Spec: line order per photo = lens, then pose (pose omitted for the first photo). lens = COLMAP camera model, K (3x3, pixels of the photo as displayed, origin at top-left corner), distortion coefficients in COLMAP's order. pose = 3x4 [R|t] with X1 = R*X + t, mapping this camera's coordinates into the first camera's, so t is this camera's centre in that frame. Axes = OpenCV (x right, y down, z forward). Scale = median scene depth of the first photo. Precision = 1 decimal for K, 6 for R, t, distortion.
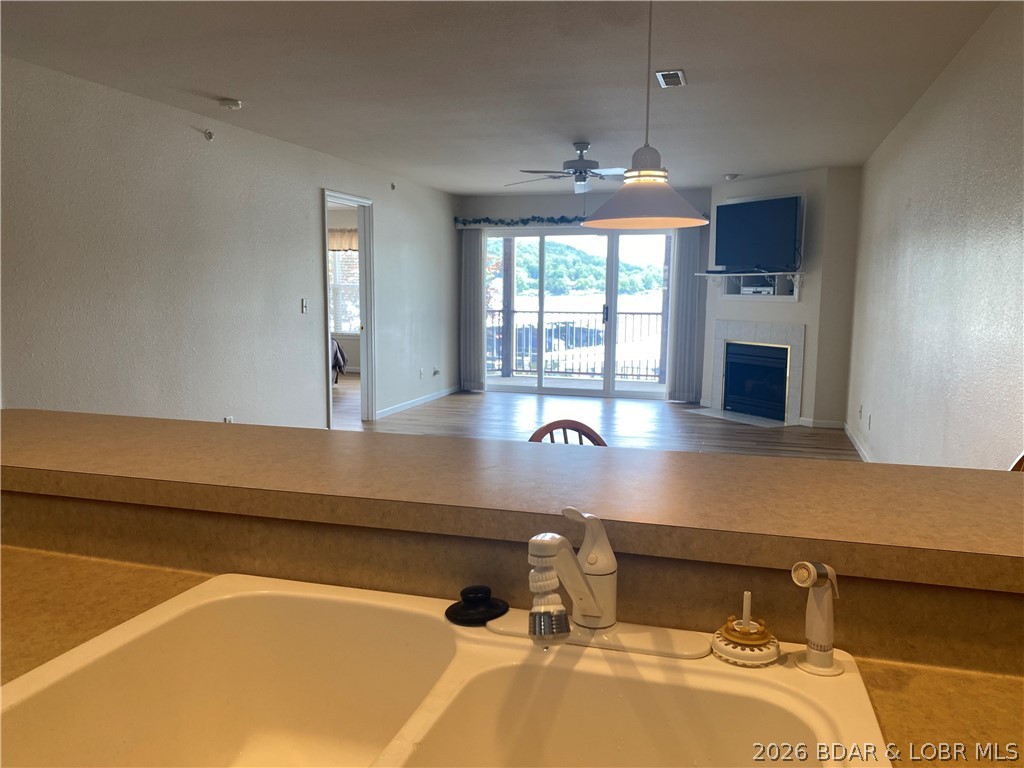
lens RADIAL K [[805.9, 0, 502.8], [0, 805.9, 407.2], [0, 0, 1]] dist [0.062584, -0.002700]
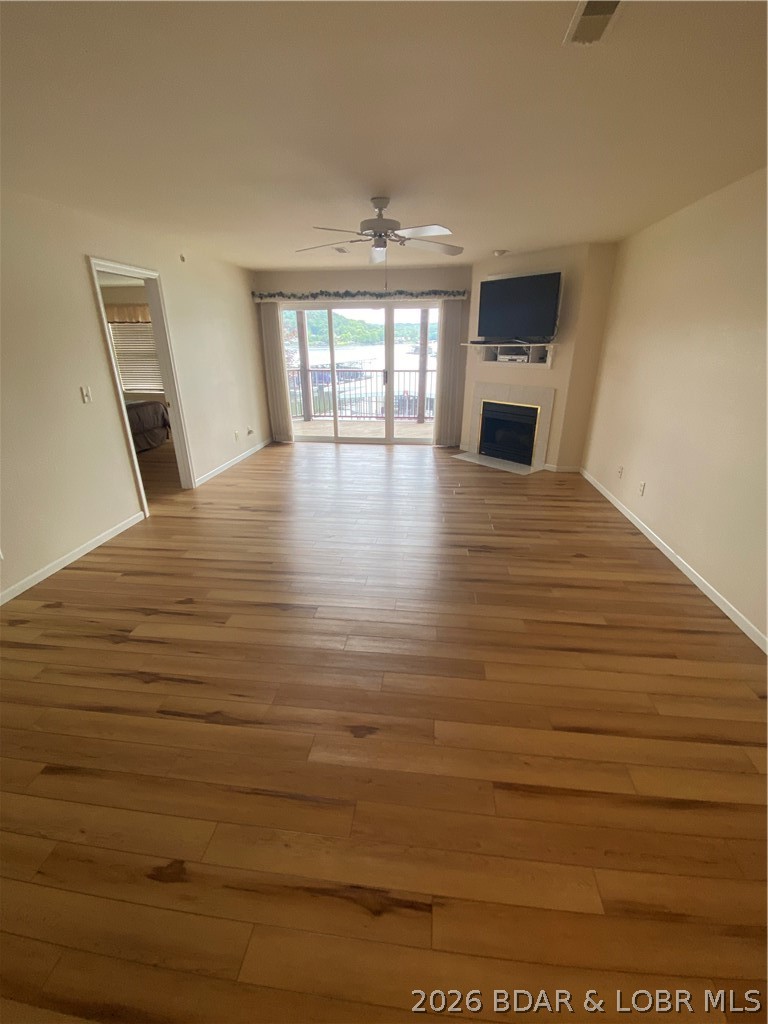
lens RADIAL K [[427.8, 0, 384.0], [0, 427.8, 512.0], [0, 0, 1]] dist [0.052450, -0.045475]
pose [[0.982446, -0.082709, 0.167209, -0.004226], [0.041233, 0.970448, 0.237759, -0.078990], [-0.181932, -0.226691, 0.956824, 0.347971]]
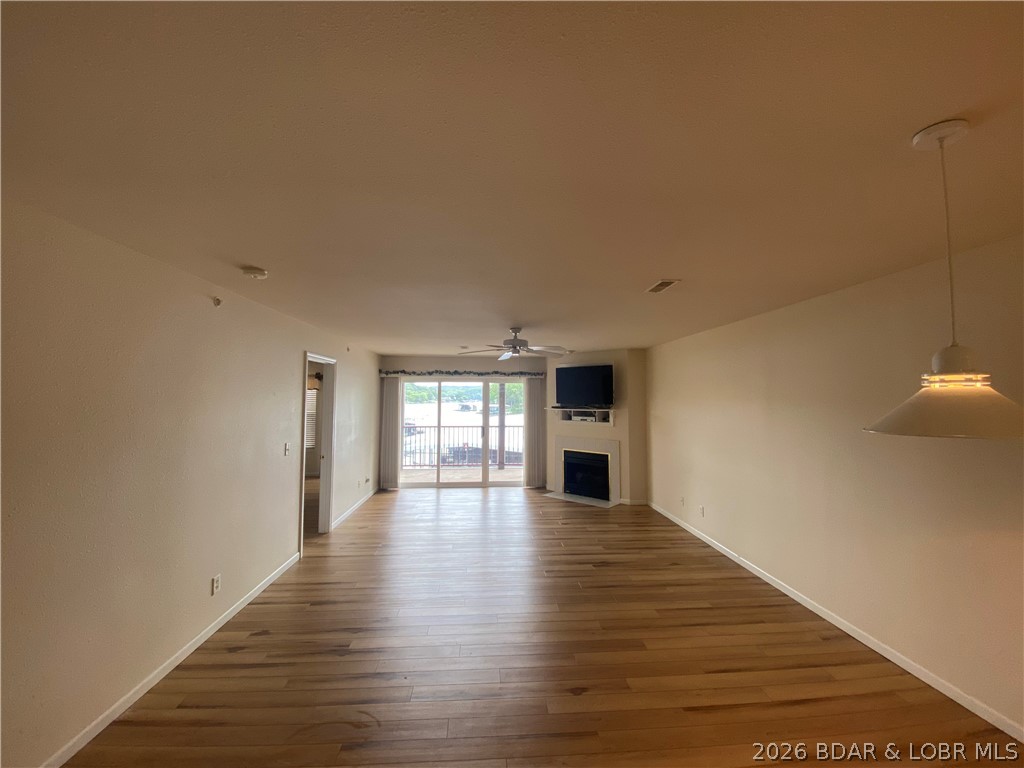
lens RADIAL K [[418.1, 0, 508.8], [0, 418.1, 378.2], [0, 0, 1]] dist [0.051894, -0.038907]
pose [[0.930713, 0.013233, 0.365512, -0.134925], [0.056980, 0.981898, -0.180637, -0.076990], [-0.361286, 0.188947, 0.913111, 0.253174]]
